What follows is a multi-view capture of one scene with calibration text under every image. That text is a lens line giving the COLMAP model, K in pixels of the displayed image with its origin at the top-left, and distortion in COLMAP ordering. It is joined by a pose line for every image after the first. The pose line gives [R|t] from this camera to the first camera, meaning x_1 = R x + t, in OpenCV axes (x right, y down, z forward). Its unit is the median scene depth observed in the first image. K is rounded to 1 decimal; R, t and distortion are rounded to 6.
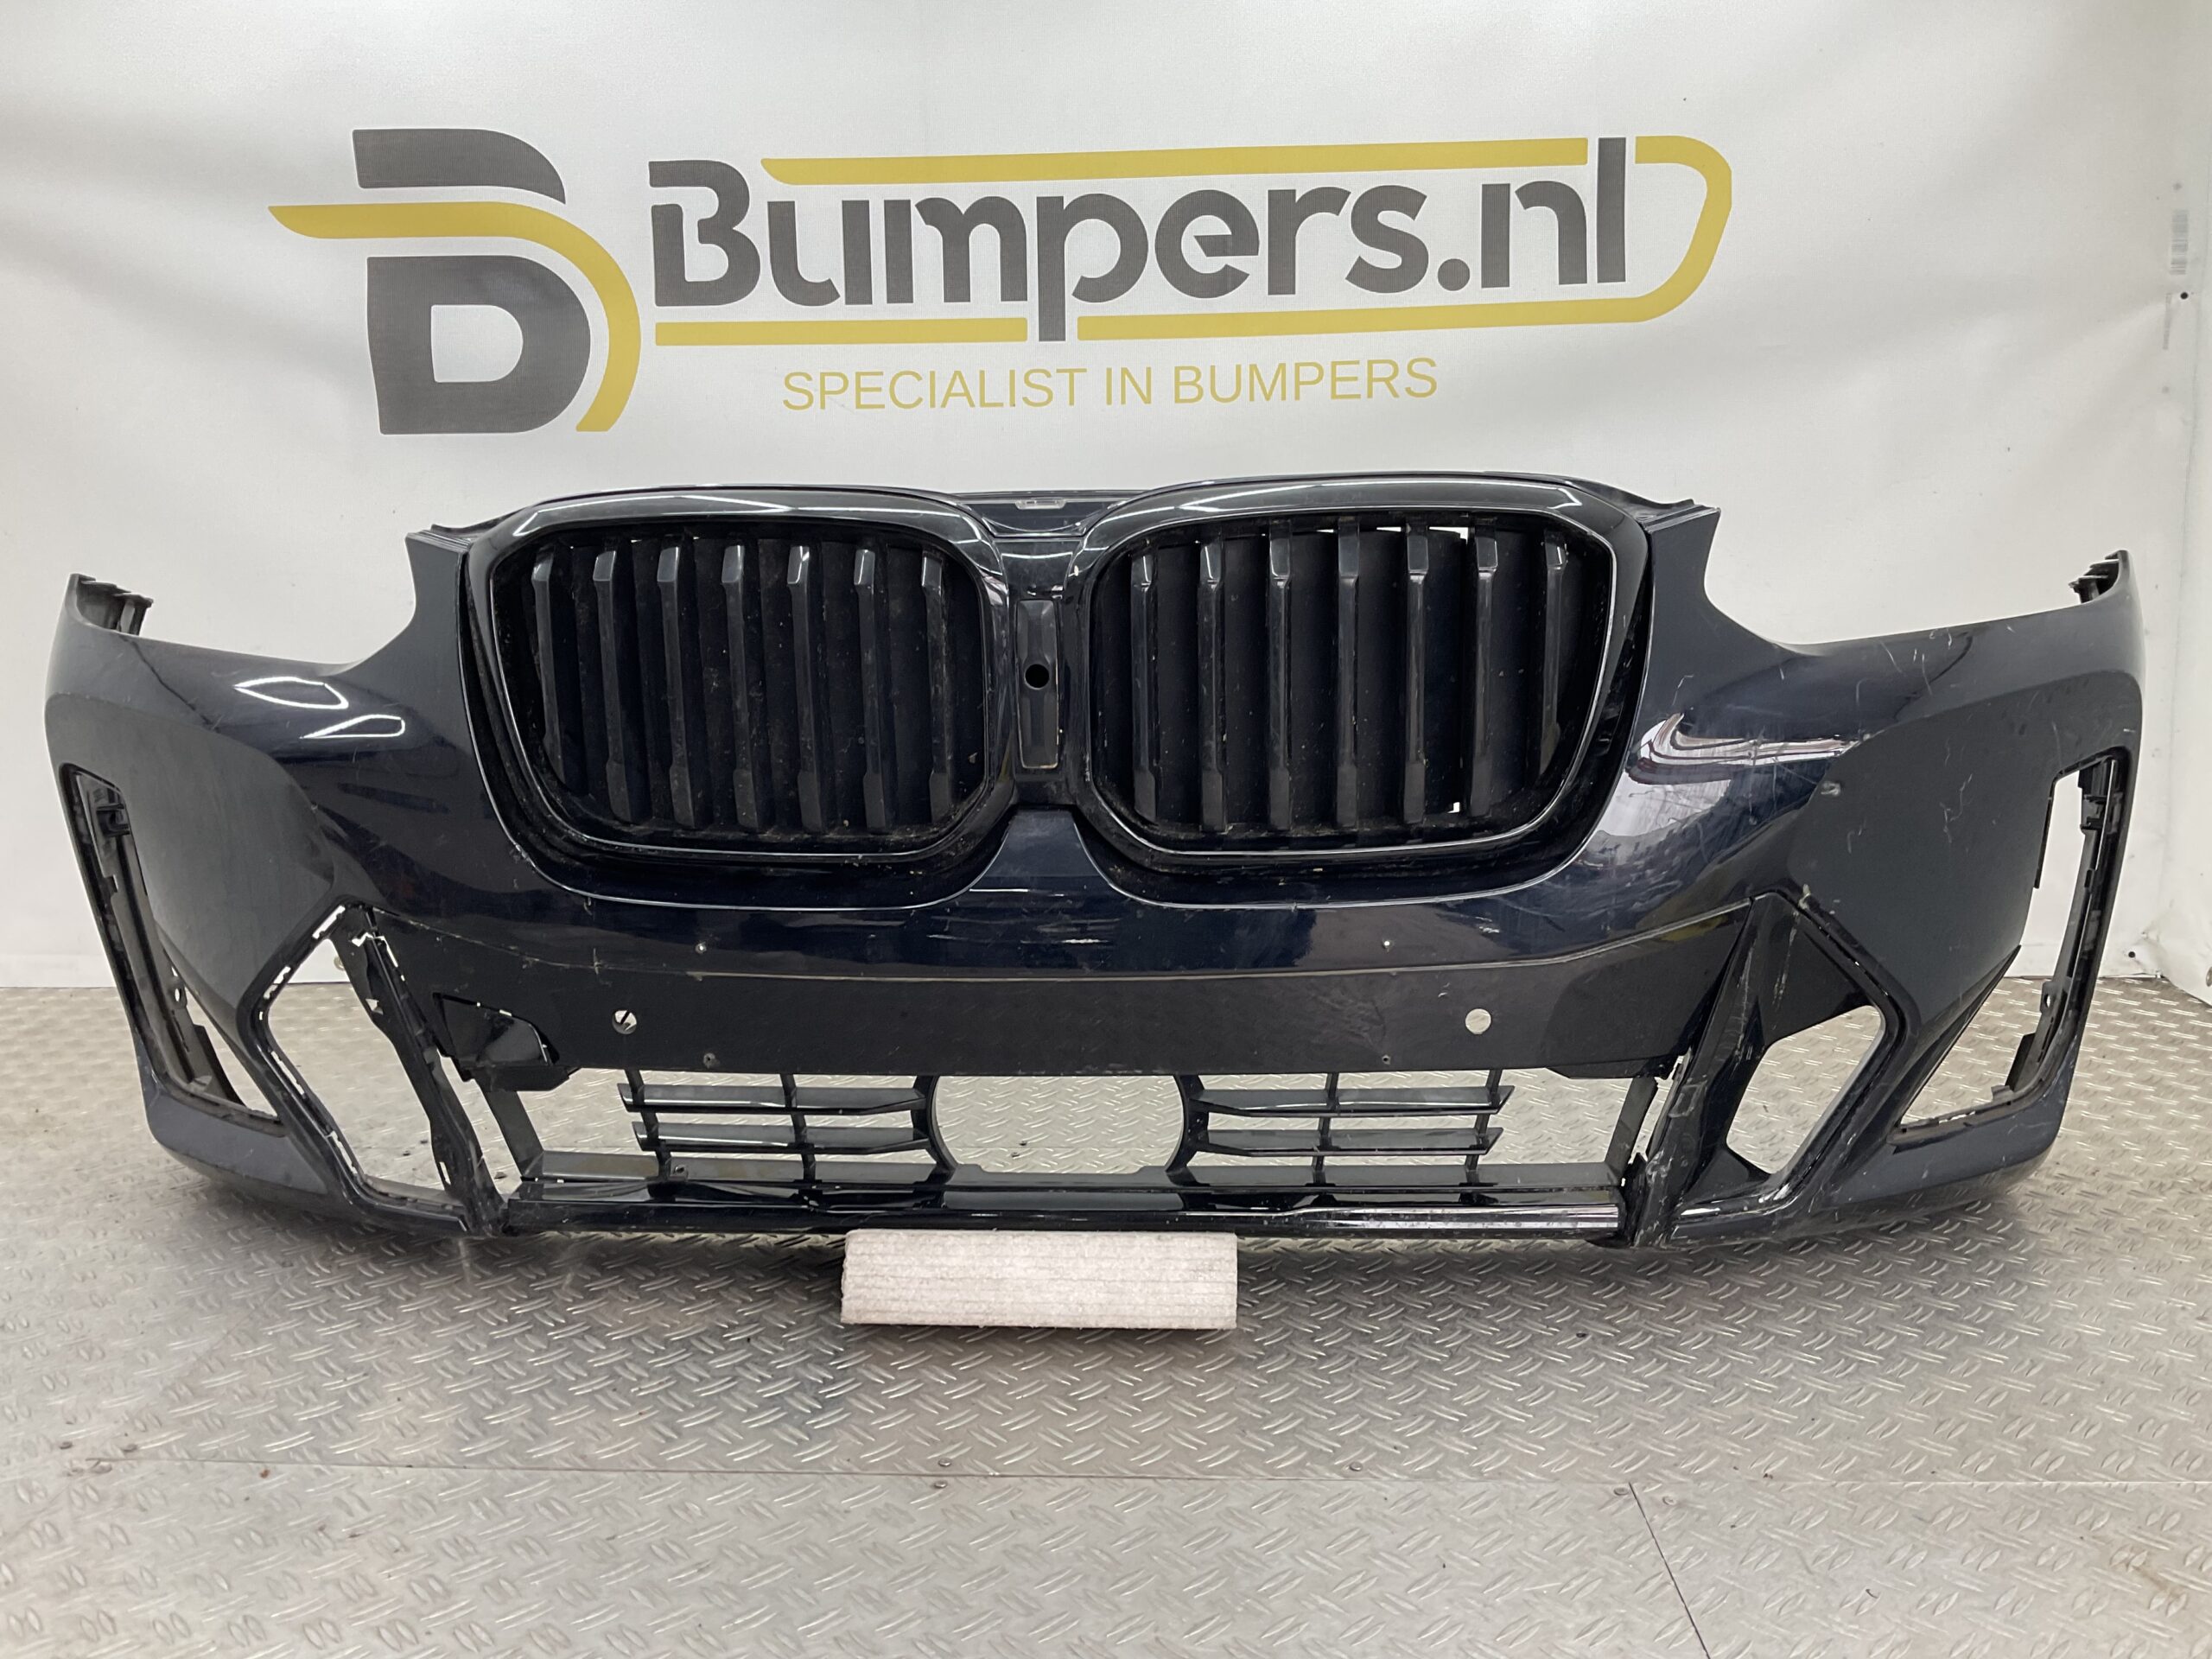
lens RADIAL K [[1776.3, 0, 1102.7], [0, 1776.3, 833.9], [0, 0, 1]] dist [0.122291, -0.252170]
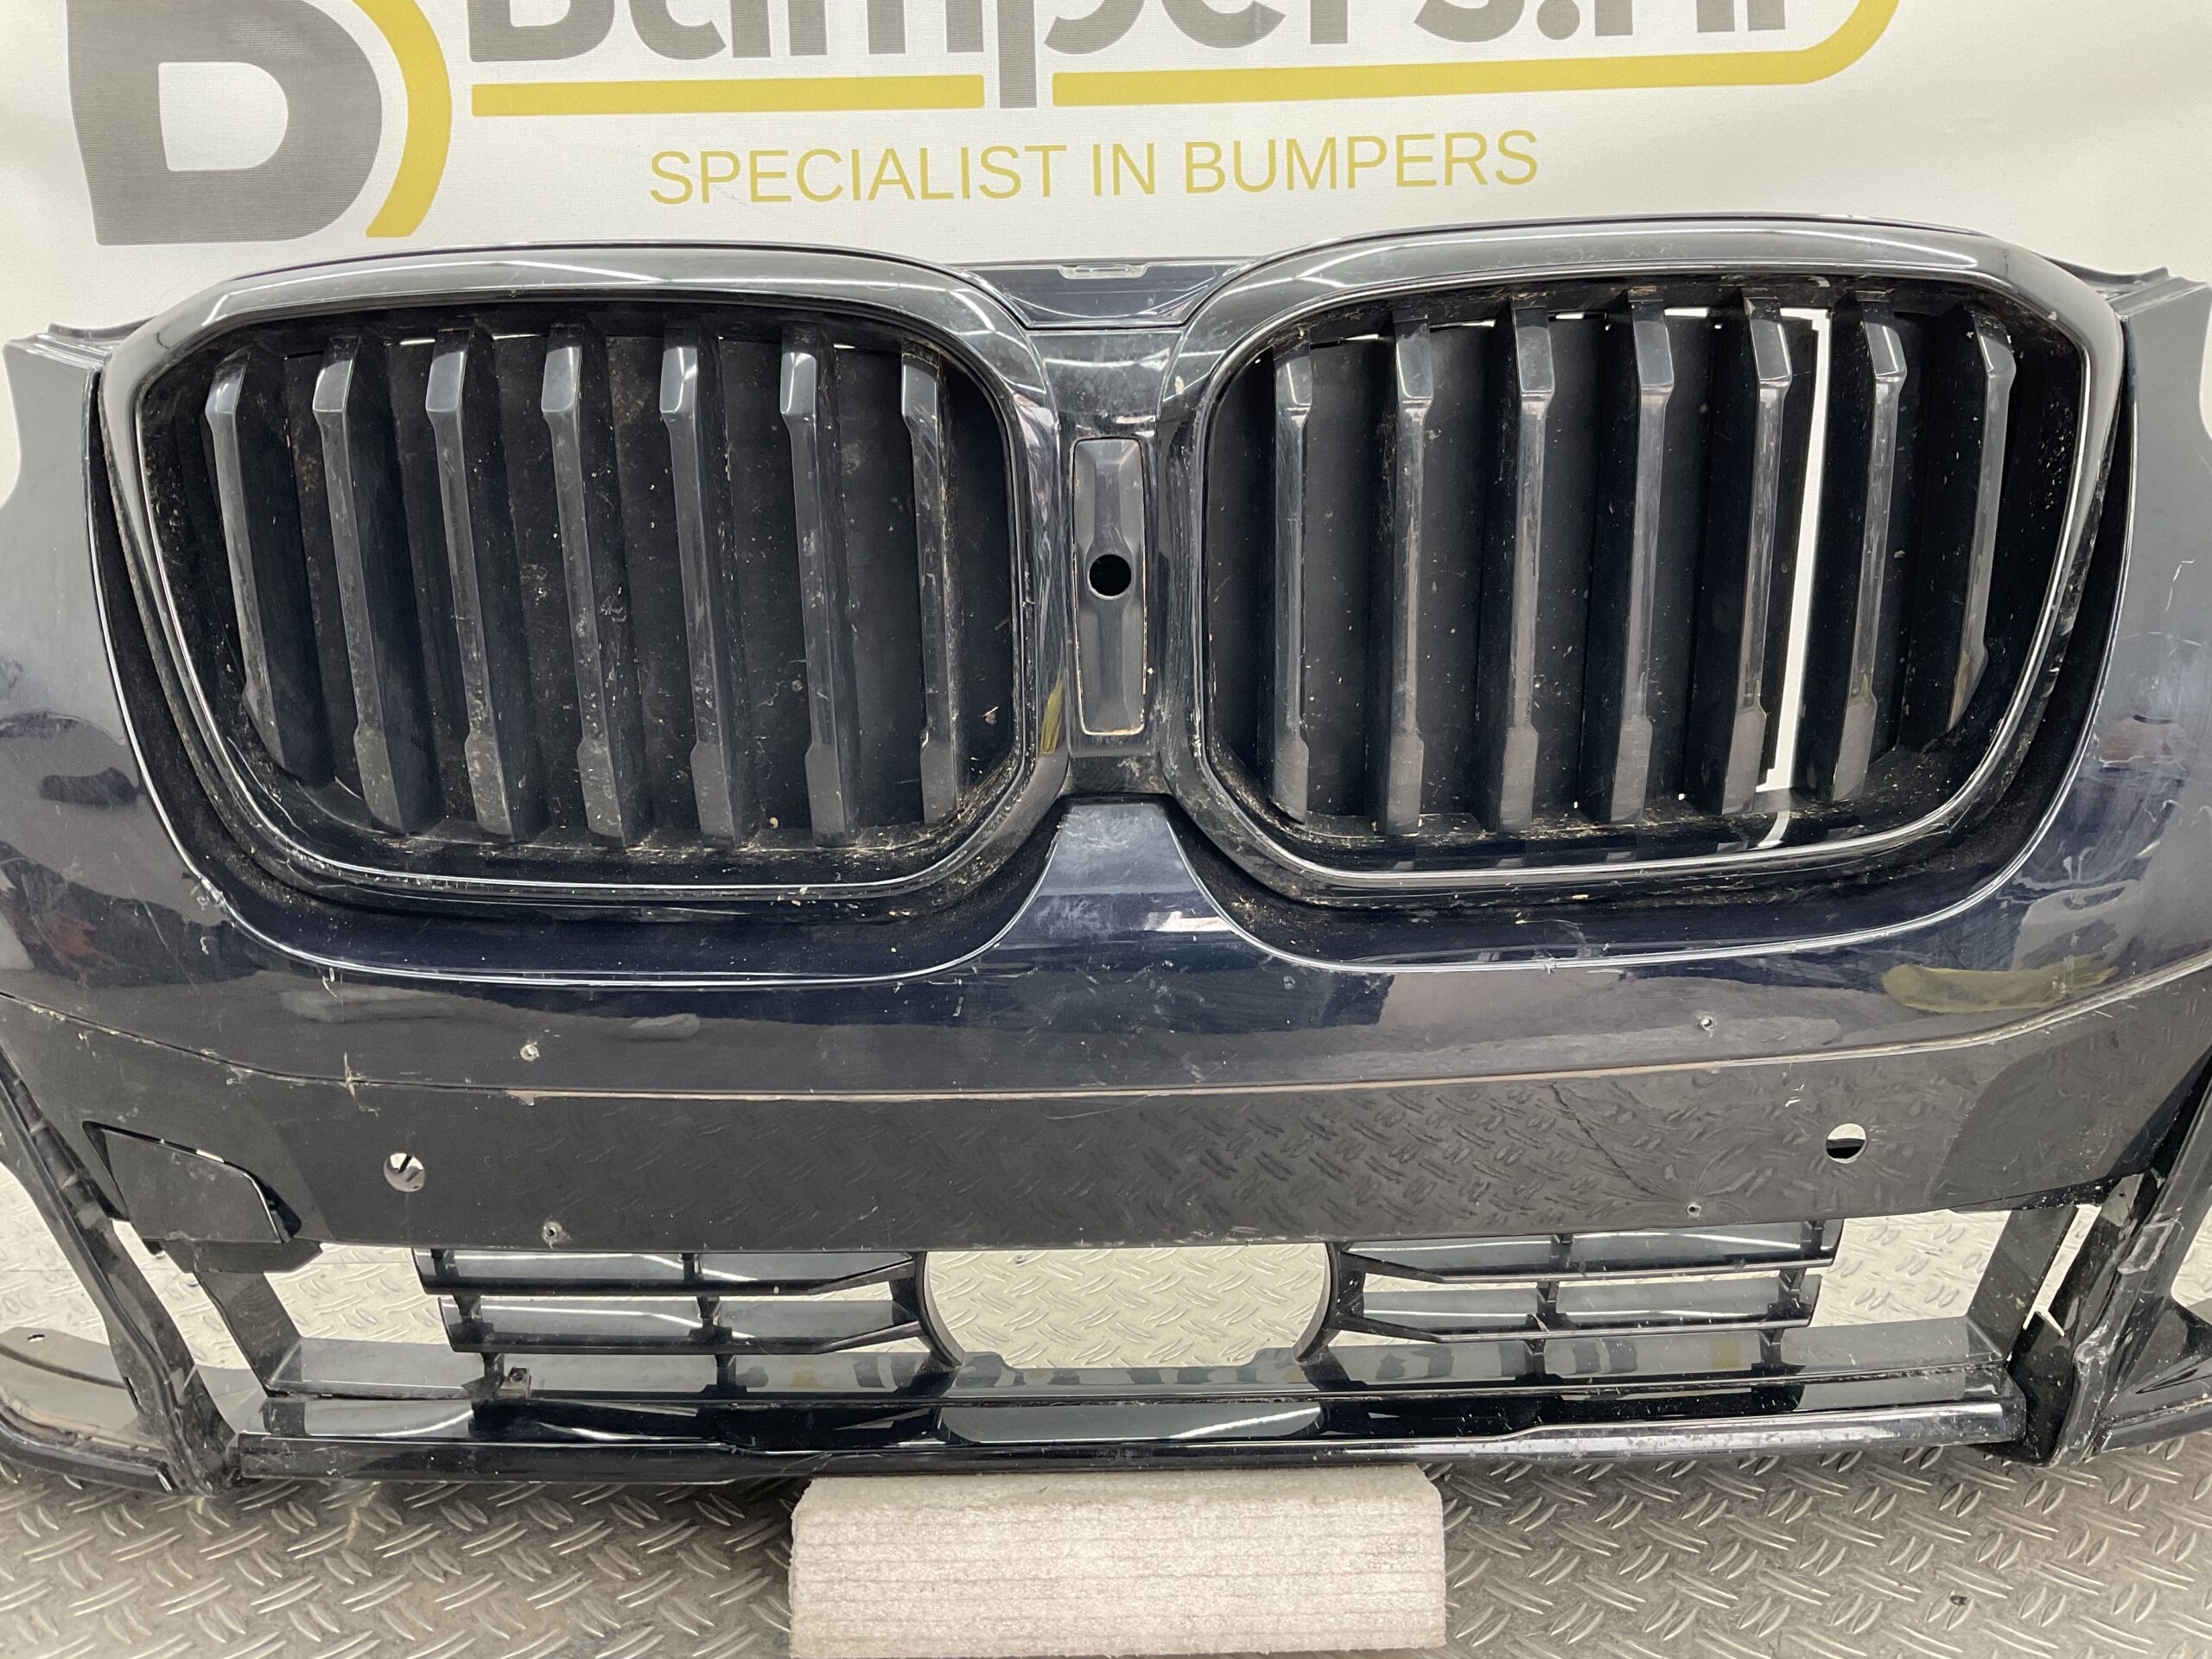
lens RADIAL K [[1807.4, 0, 1106.0], [0, 1807.4, 829.5], [0, 0, 1]] dist [0.057992, -0.103237]
pose [[0.998159, -0.020212, 0.057188, -0.068170], [0.016782, 0.998067, 0.059832, -0.039141], [-0.058287, -0.058762, 0.996569, 0.392843]]
